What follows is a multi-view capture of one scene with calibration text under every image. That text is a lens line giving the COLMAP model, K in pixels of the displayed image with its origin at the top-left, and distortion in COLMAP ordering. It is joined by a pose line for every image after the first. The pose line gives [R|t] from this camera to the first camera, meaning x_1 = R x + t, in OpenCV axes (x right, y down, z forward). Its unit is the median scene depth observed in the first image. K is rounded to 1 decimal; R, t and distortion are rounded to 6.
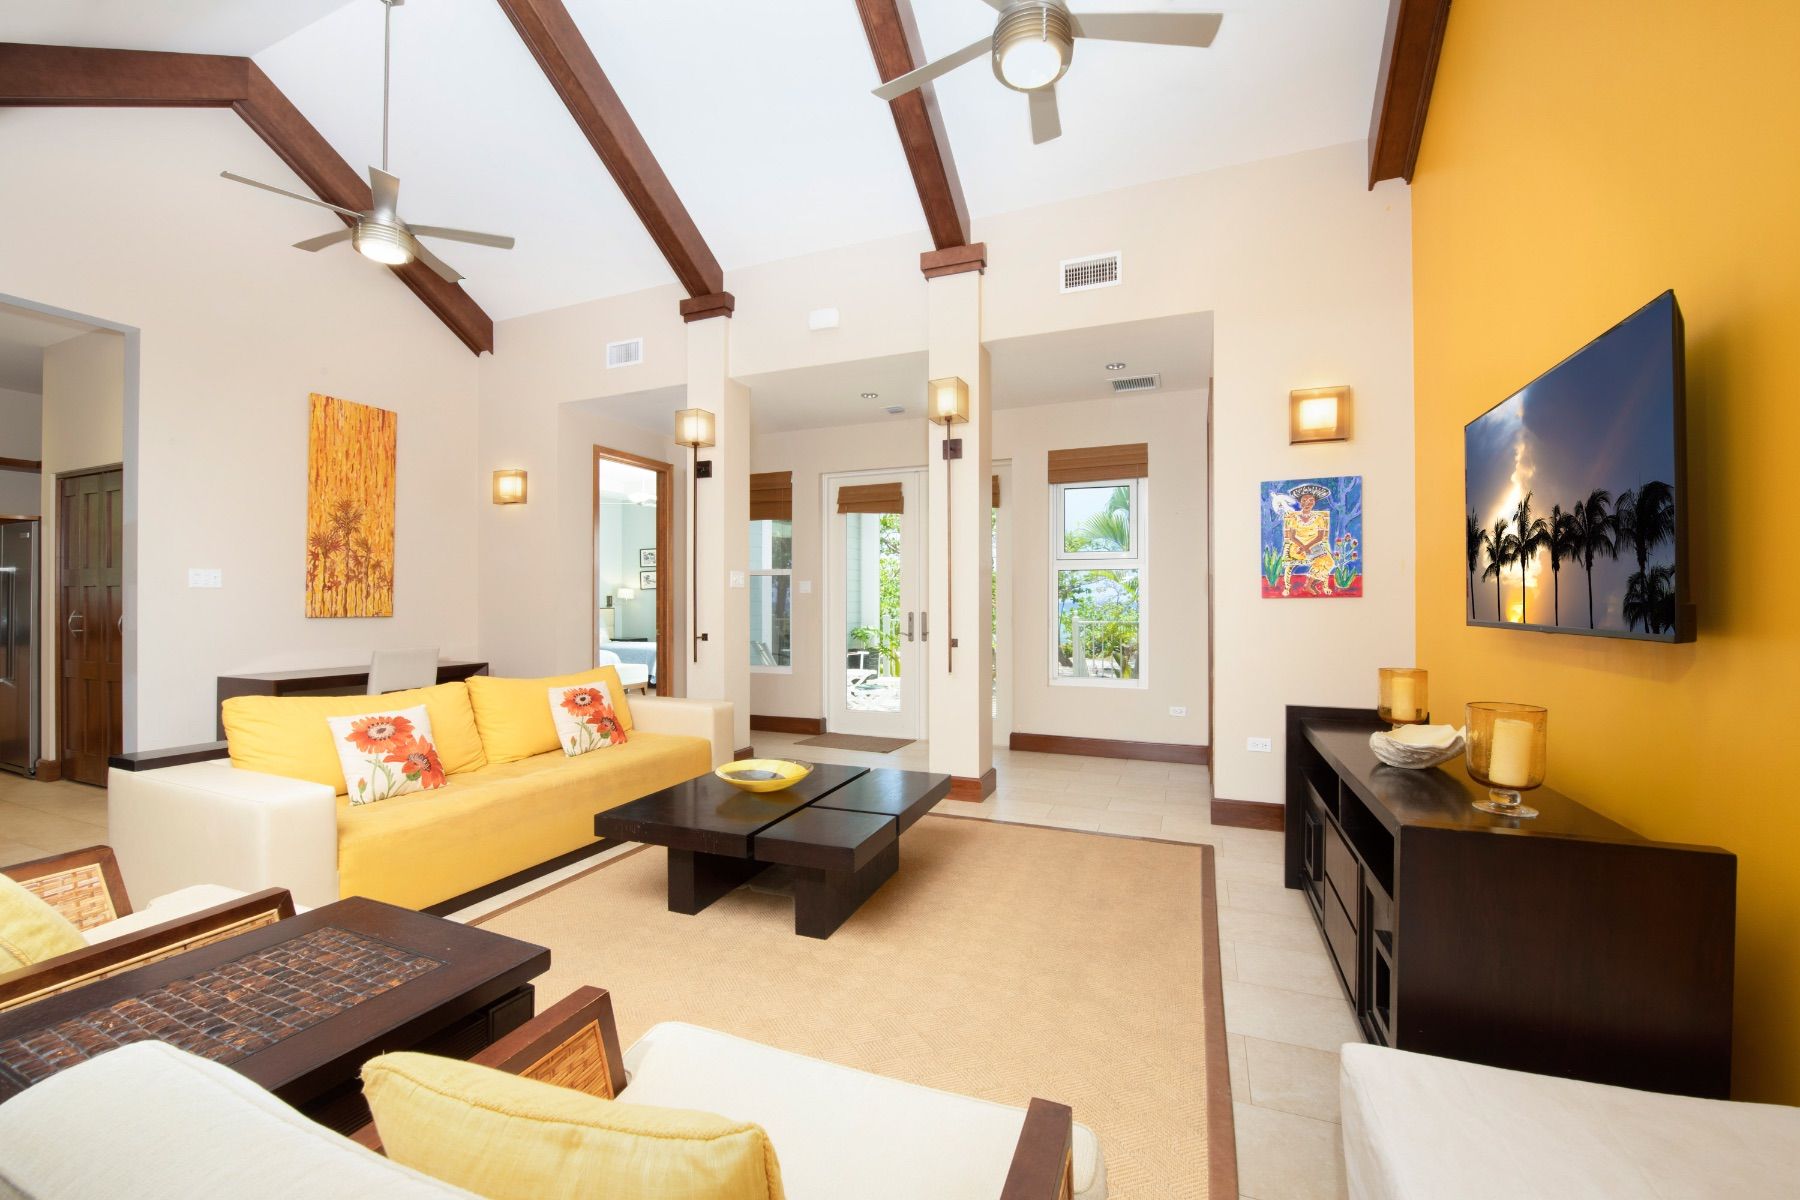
lens RADIAL K [[718.6, 0, 948.3], [0, 718.6, 599.8], [0, 0, 1]] dist [-0.016977, 0.000065]
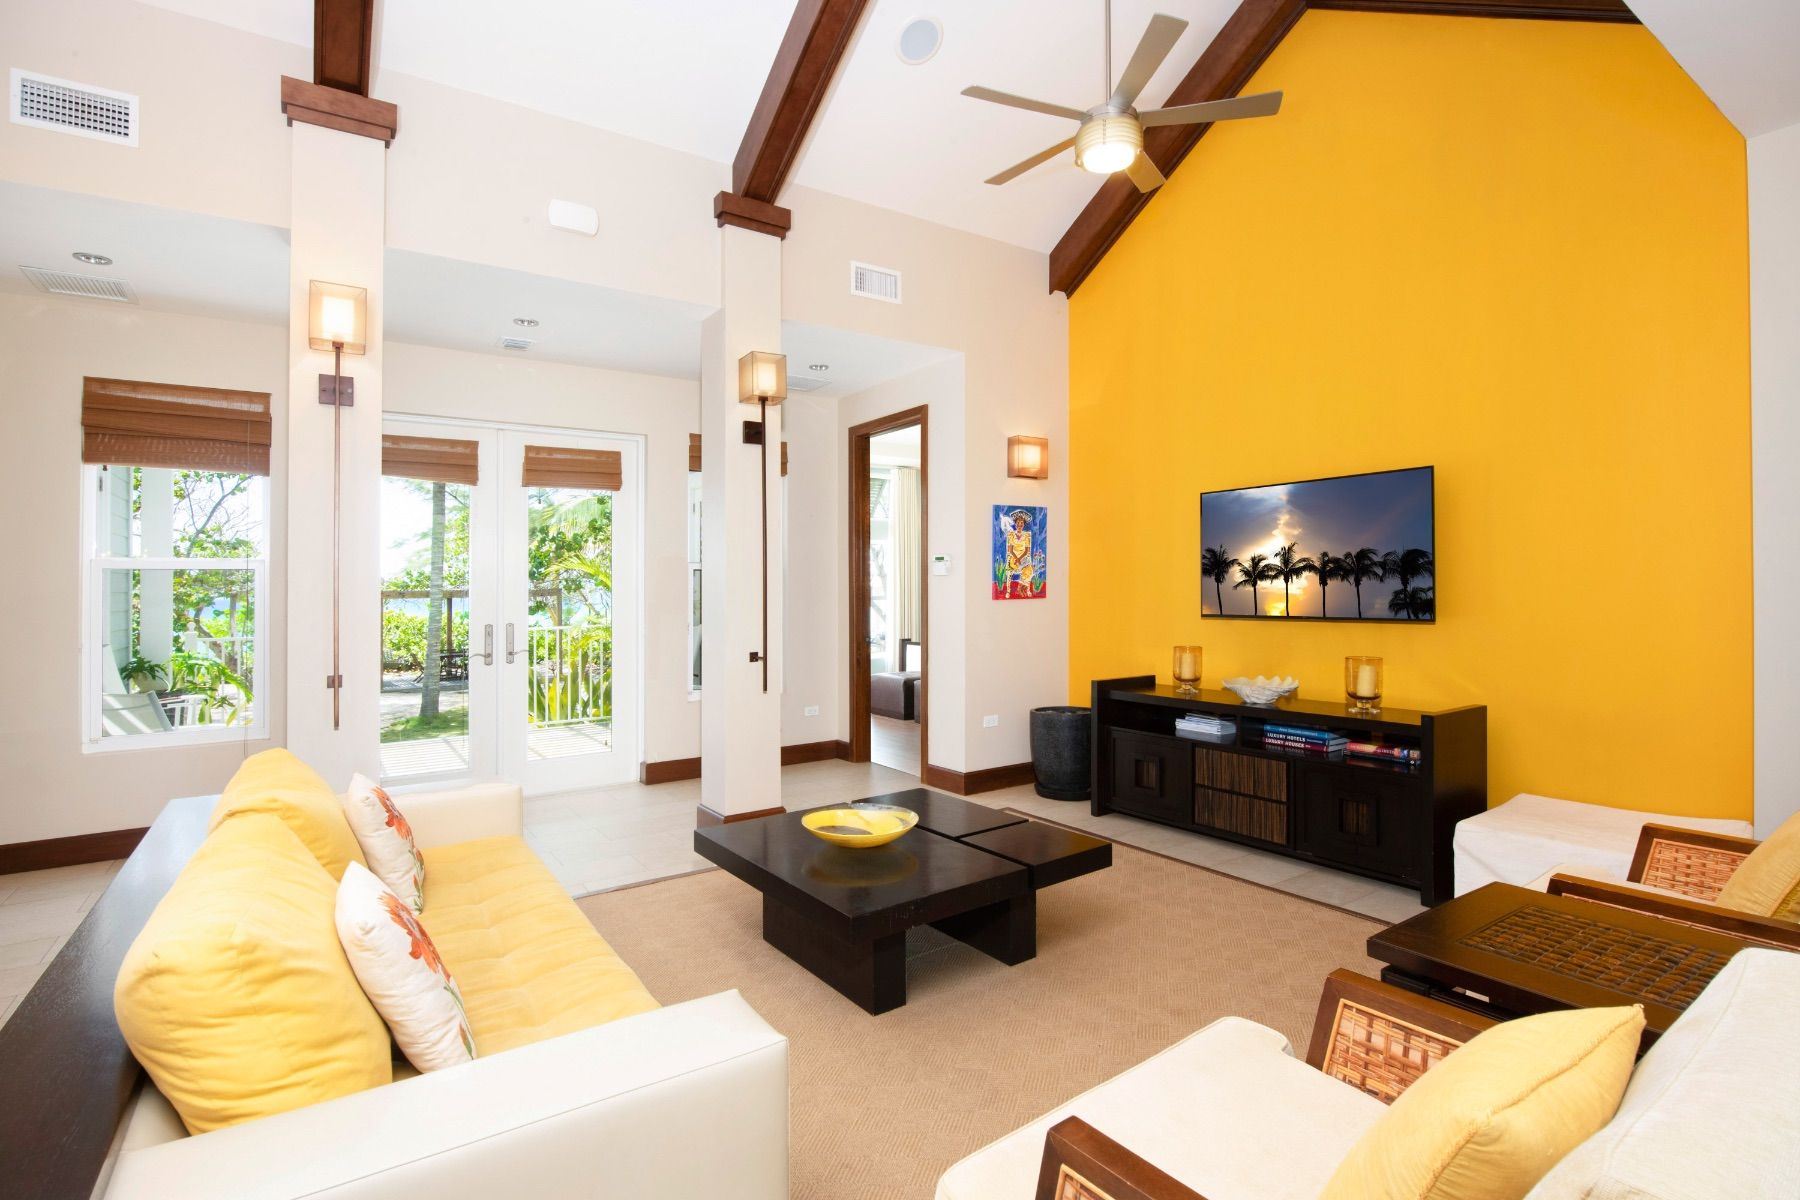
lens RADIAL K [[795.6, 0, 895.6], [0, 795.6, 608.0], [0, 0, 1]] dist [-0.026995, 0.001971]
pose [[0.584069, -0.025194, 0.811313, -0.789400], [0.011464, 0.999675, 0.022791, -0.022319], [-0.811623, -0.004011, 0.584167, 0.355898]]
